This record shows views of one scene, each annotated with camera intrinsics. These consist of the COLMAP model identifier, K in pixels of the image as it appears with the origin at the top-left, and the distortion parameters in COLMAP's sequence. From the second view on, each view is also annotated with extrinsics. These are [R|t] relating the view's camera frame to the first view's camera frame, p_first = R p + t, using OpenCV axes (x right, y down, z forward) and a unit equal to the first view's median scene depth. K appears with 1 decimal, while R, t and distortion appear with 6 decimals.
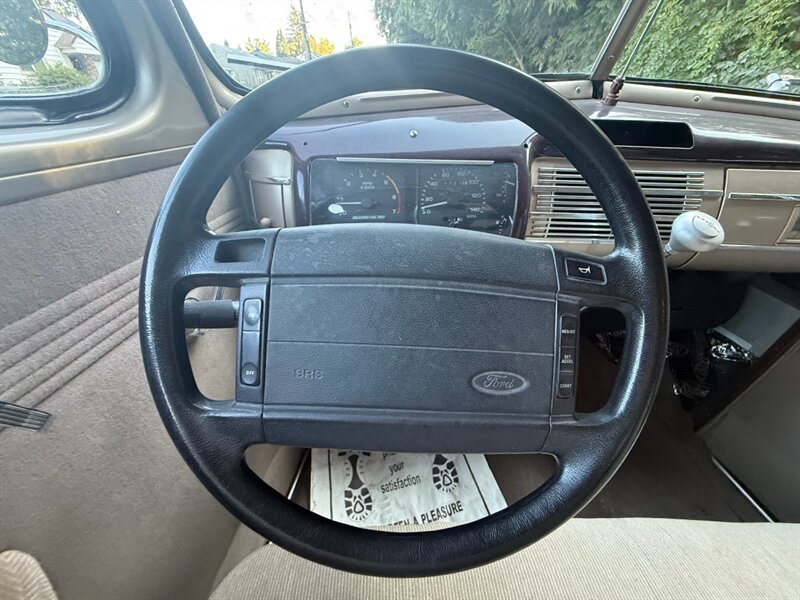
lens RADIAL K [[321.1, 0, 399.7], [0, 321.1, 297.3], [0, 0, 1]] dist [-0.000148, 0.000016]
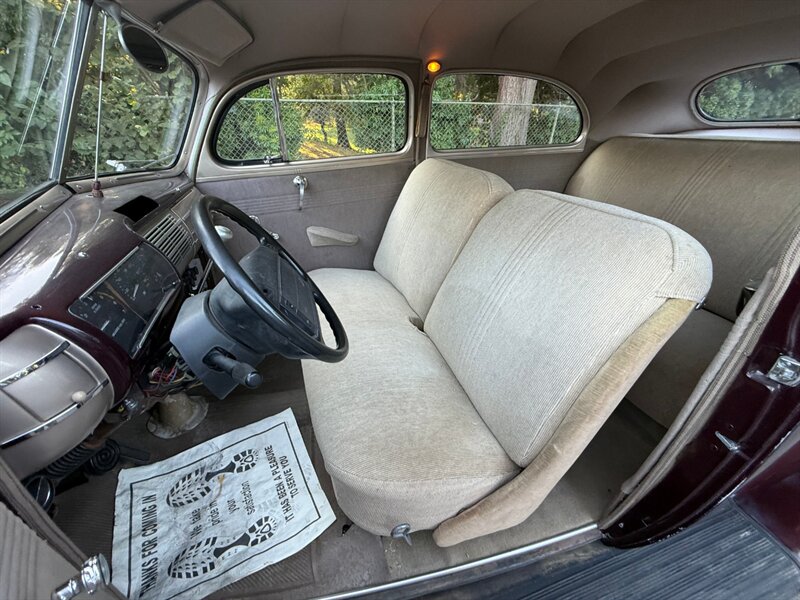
lens RADIAL K [[318.9, 0, 397.5], [0, 318.9, 298.8], [0, 0, 1]] dist [0.000033, -0.000168]
pose [[-0.316880, -0.489213, 0.812563, -0.736406], [0.510117, 0.634346, 0.580849, -0.271376], [-0.799604, 0.598562, 0.048544, 0.064004]]
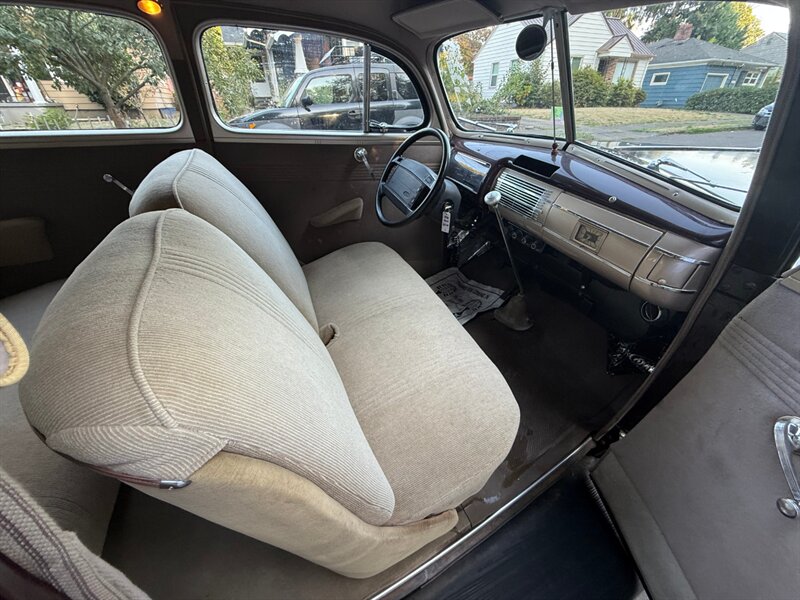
lens RADIAL K [[318.9, 0, 397.5], [0, 318.9, 298.8], [0, 0, 1]] dist [0.000033, -0.000168]
pose [[0.375841, 0.528907, -0.760921, 1.429019], [-0.517553, 0.800930, 0.301083, 0.040544], [0.768689, 0.280657, 0.574759, -0.442183]]
